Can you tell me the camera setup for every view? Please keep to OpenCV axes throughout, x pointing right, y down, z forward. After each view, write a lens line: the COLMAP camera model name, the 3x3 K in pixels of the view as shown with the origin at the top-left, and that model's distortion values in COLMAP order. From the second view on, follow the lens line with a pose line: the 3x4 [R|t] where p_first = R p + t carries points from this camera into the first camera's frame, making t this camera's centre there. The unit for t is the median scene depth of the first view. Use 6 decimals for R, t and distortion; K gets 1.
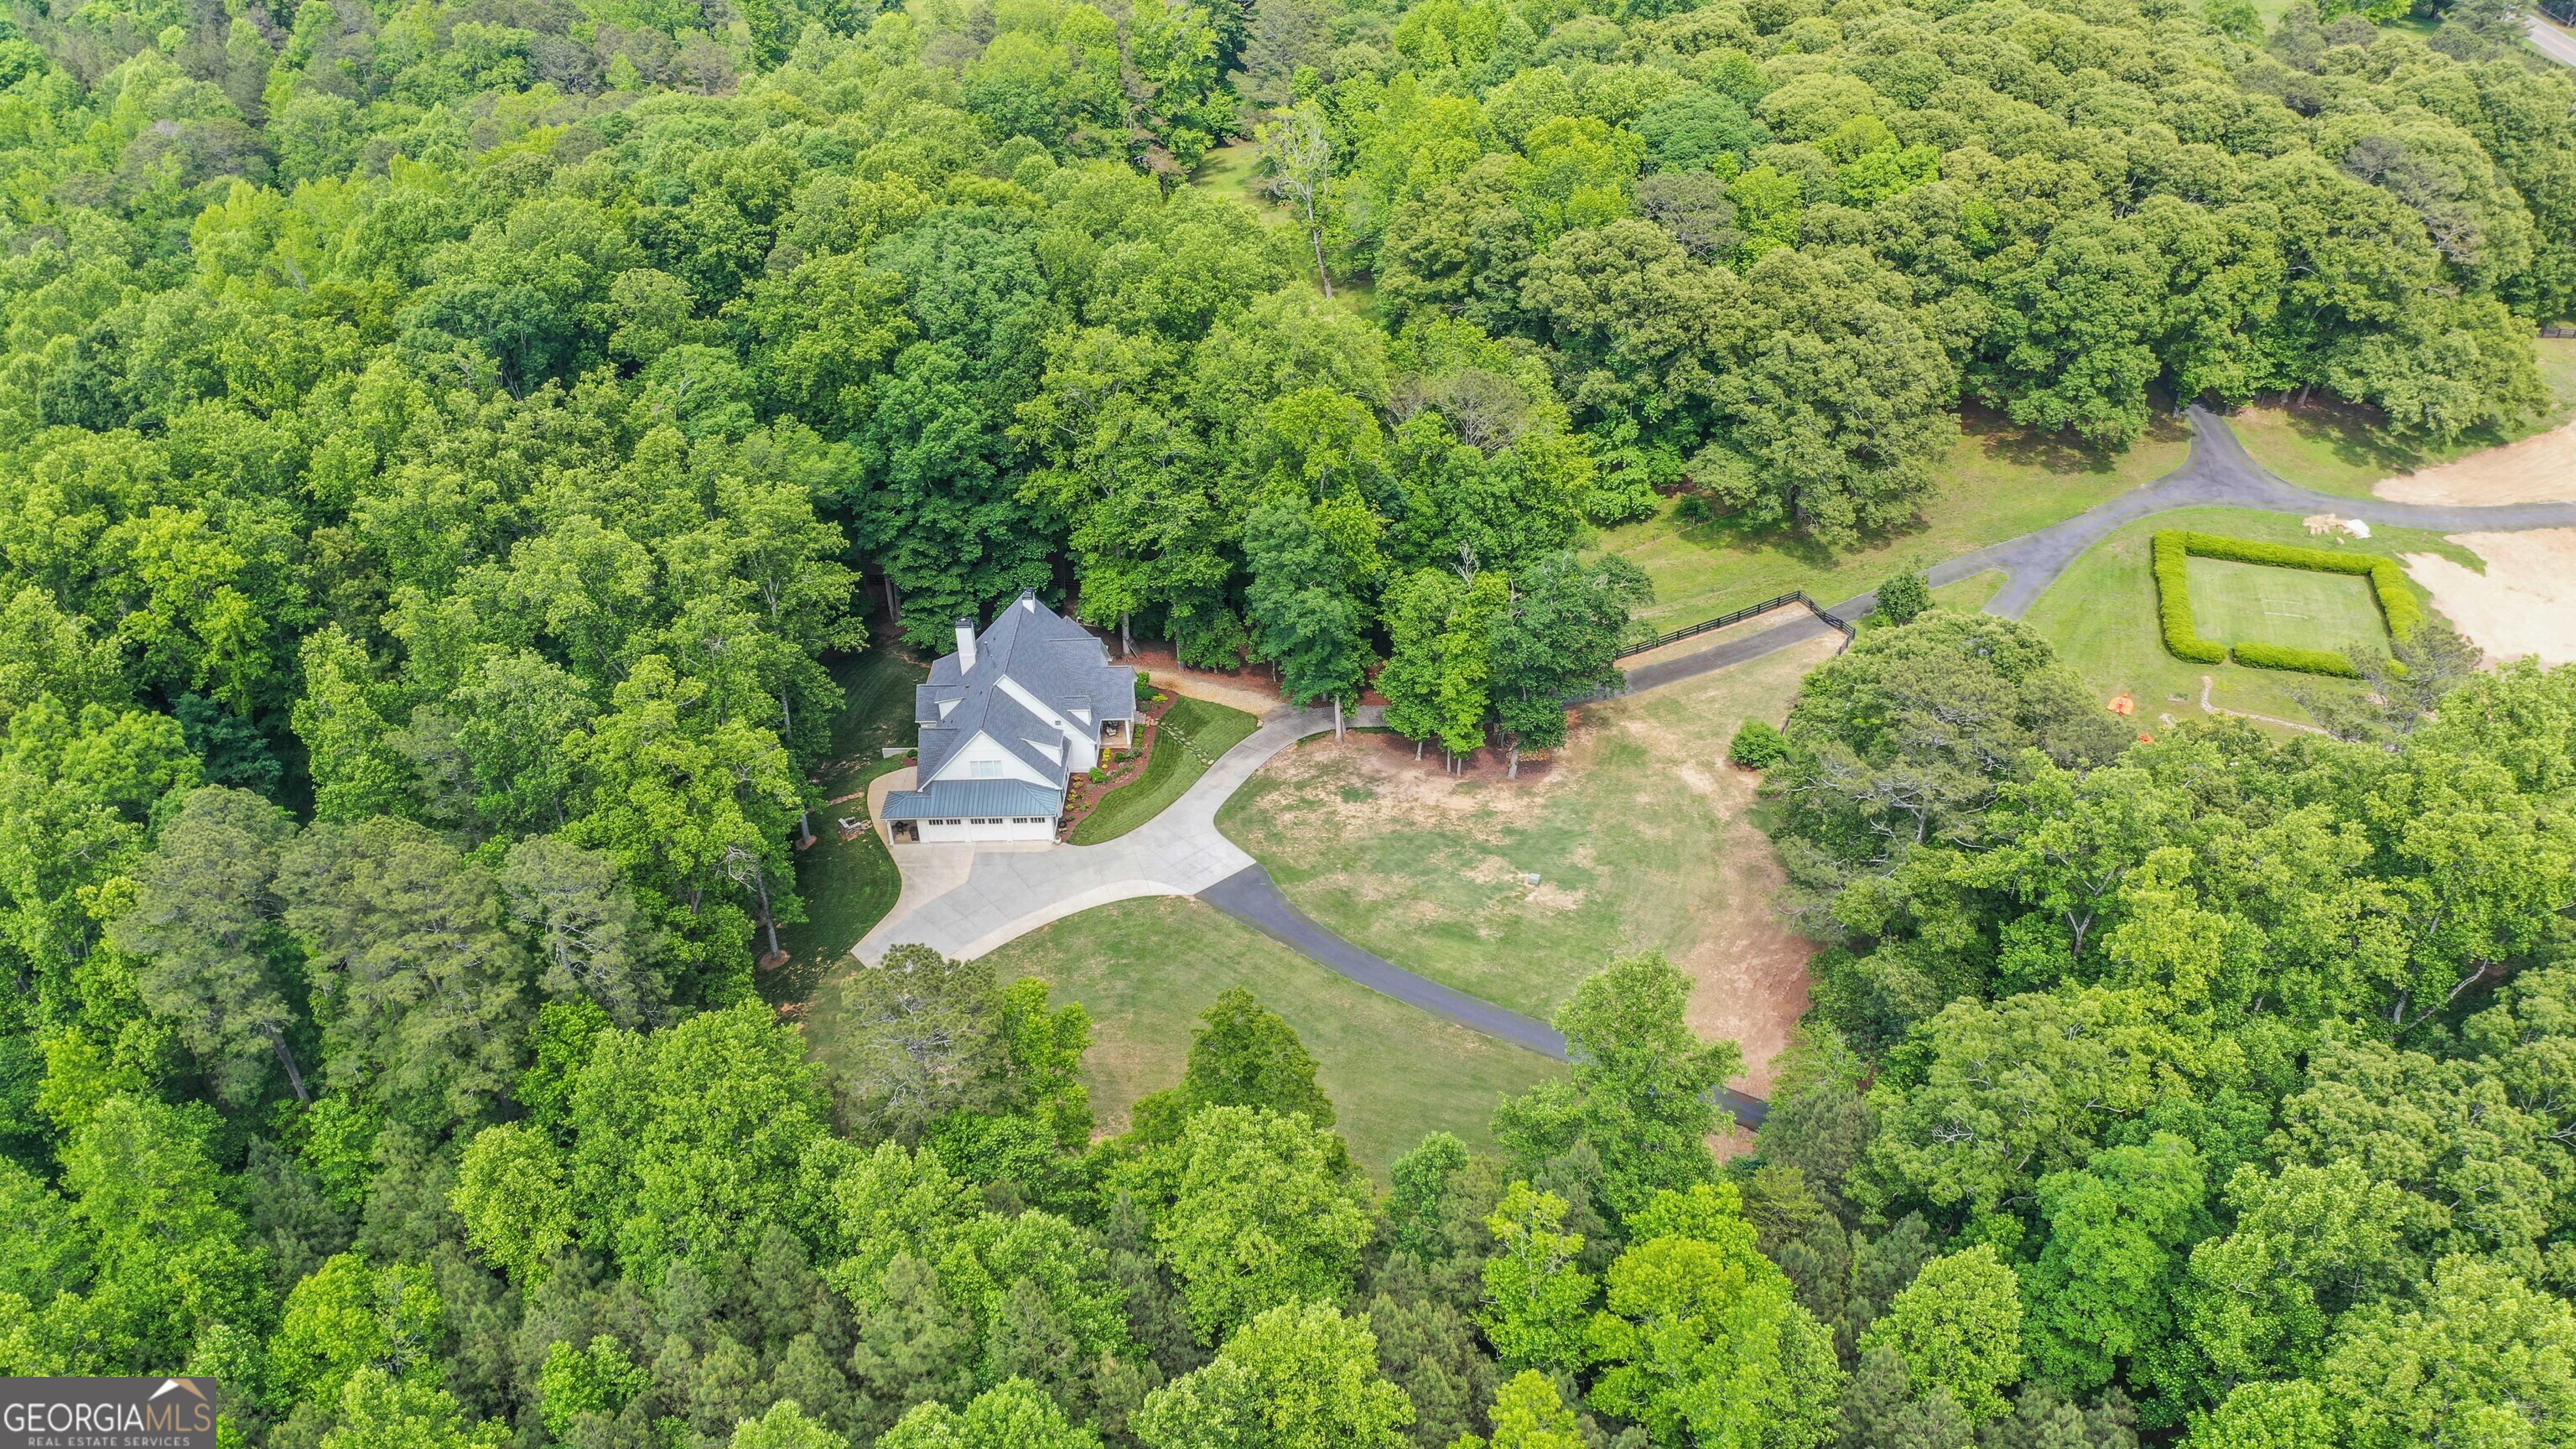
lens RADIAL K [[2012.5, 0, 1293.1], [0, 2012.5, 713.3], [0, 0, 1]] dist [-0.017323, 0.005469]
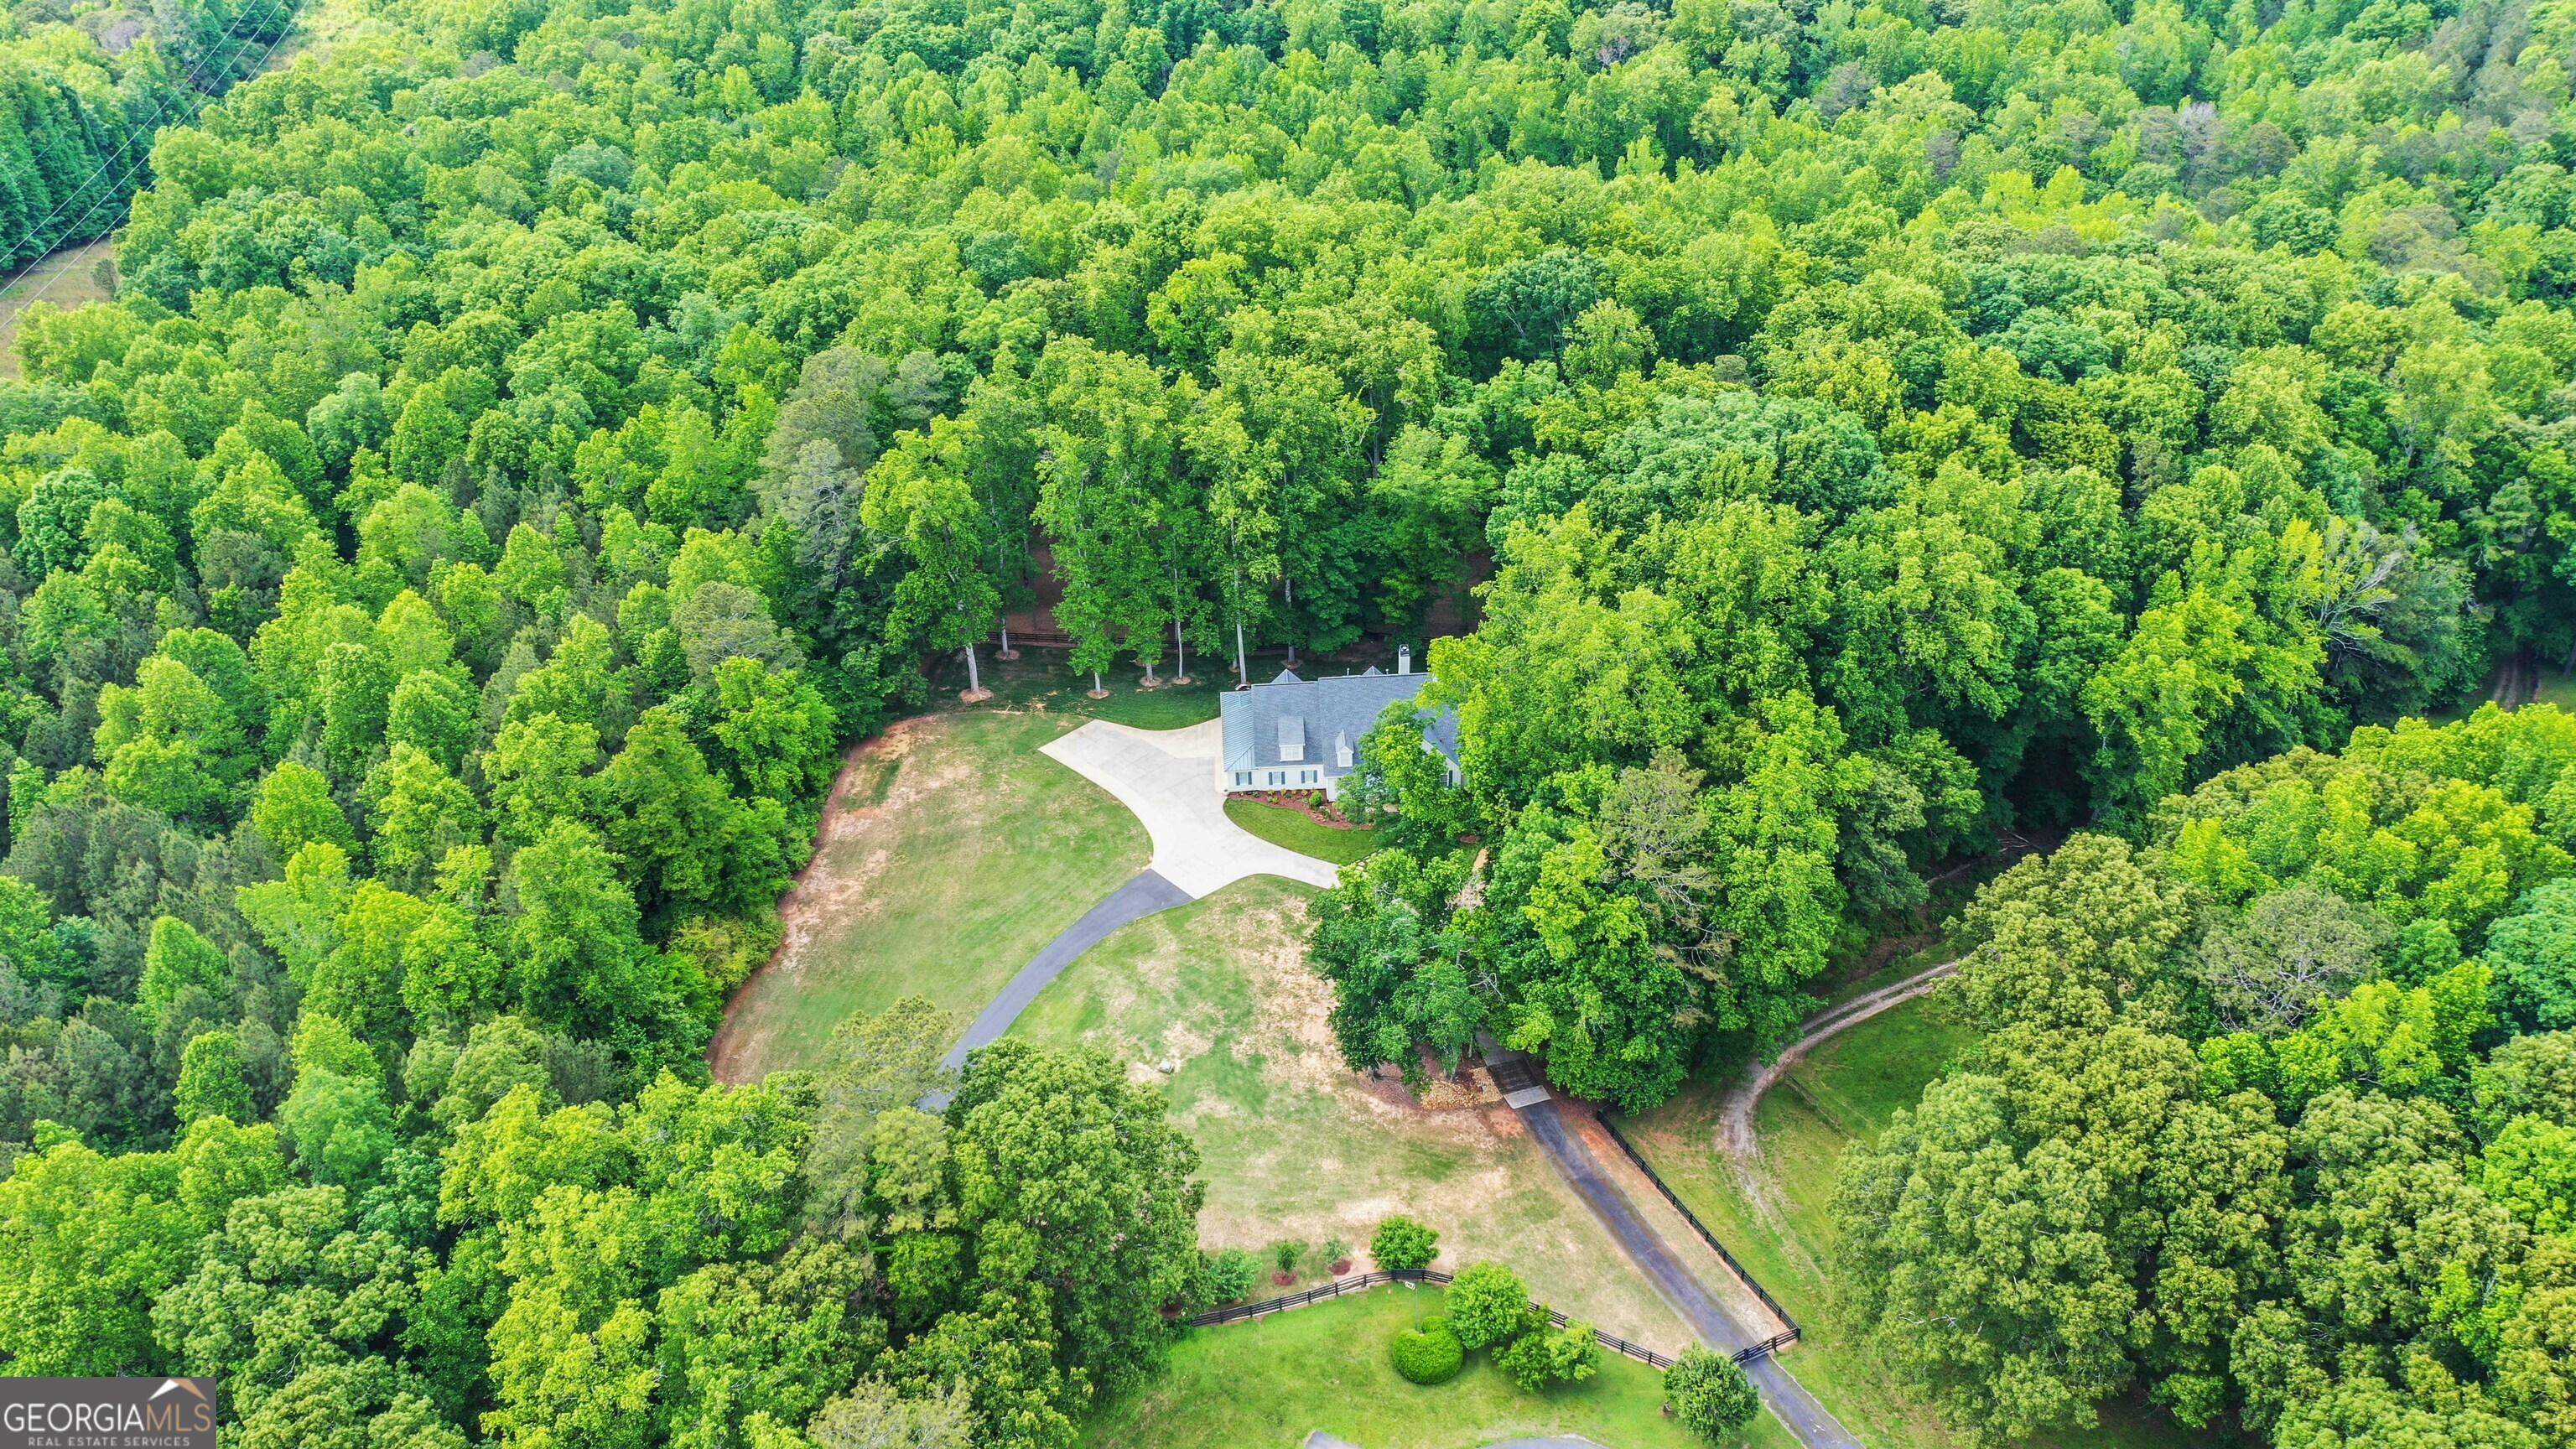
lens RADIAL K [[2012.5, 0, 1293.1], [0, 2012.5, 713.3], [0, 0, 1]] dist [-0.017323, 0.005469]
pose [[0.065336, 0.588774, -0.805653, 0.747638], [-0.521171, 0.708642, 0.475613, -0.508912], [0.850948, 0.388808, 0.353152, 0.513774]]
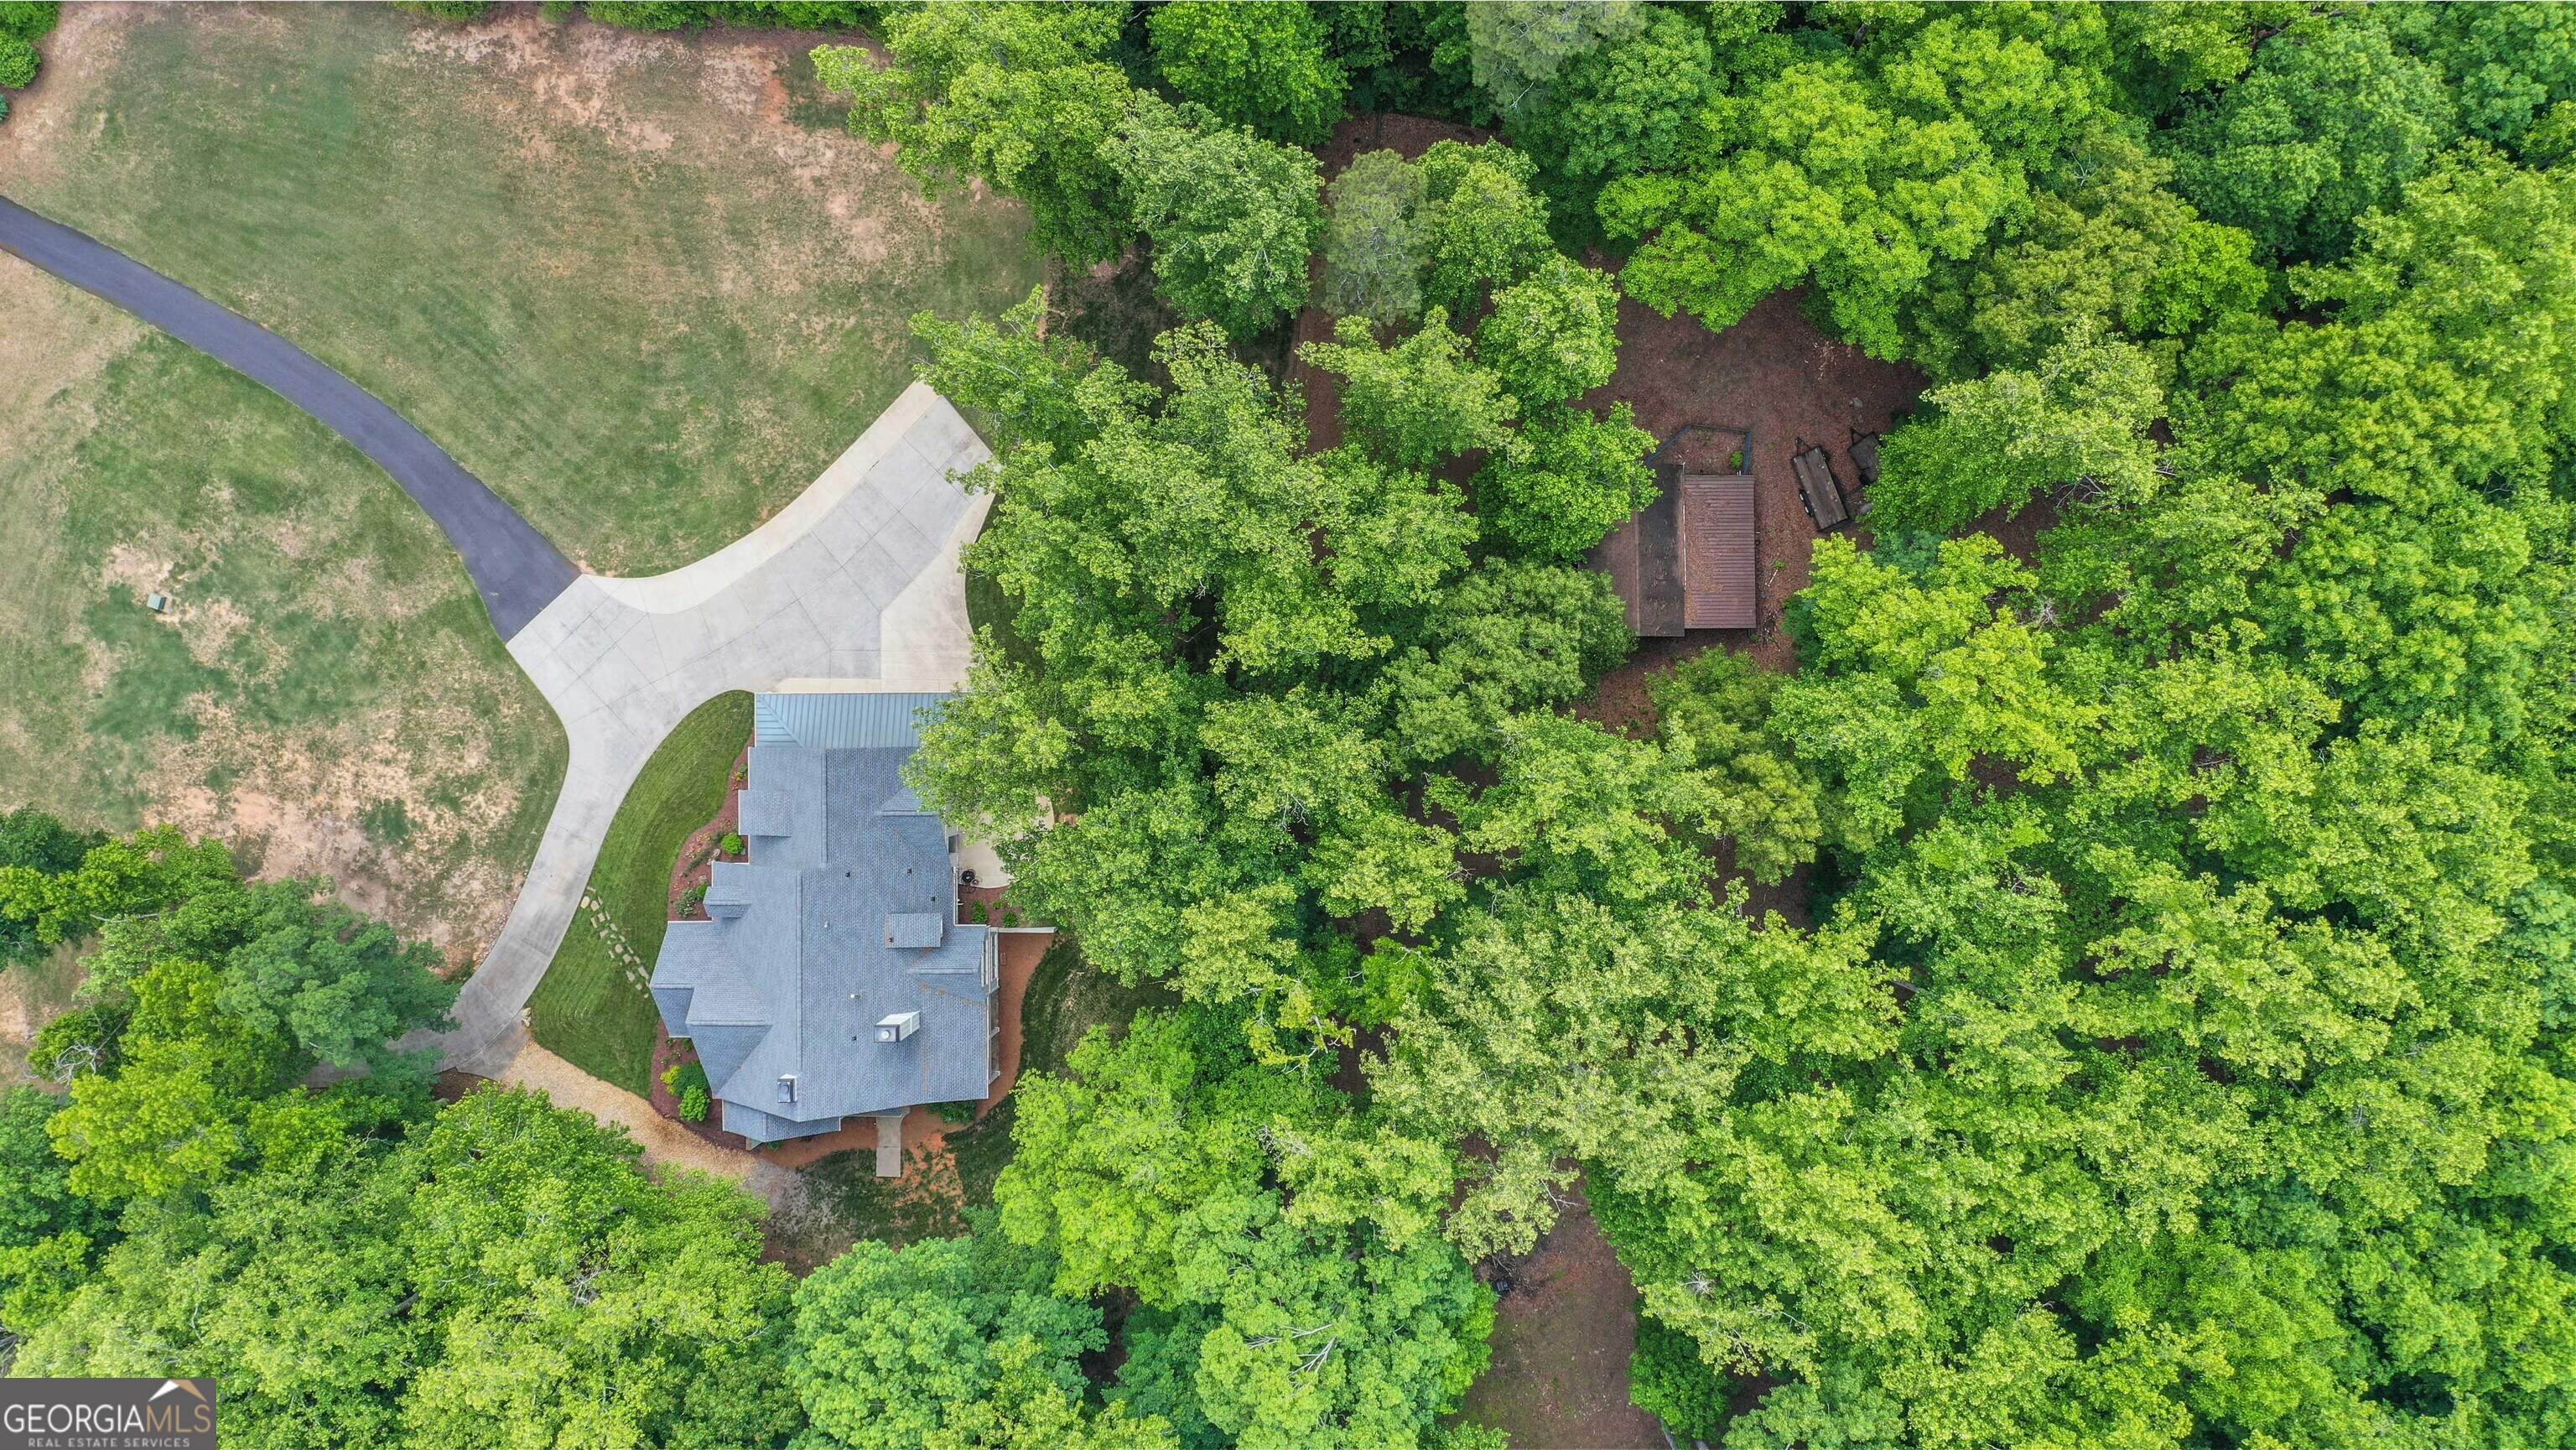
lens RADIAL K [[2012.6, 0, 1293.1], [0, 2012.6, 713.8], [0, 0, 1]] dist [-0.017323, 0.005469]
pose [[-0.996966, 0.019656, 0.075316, -0.321514], [0.052693, -0.541754, 0.838884, -0.485158], [0.057292, 0.840307, 0.539074, 0.545758]]
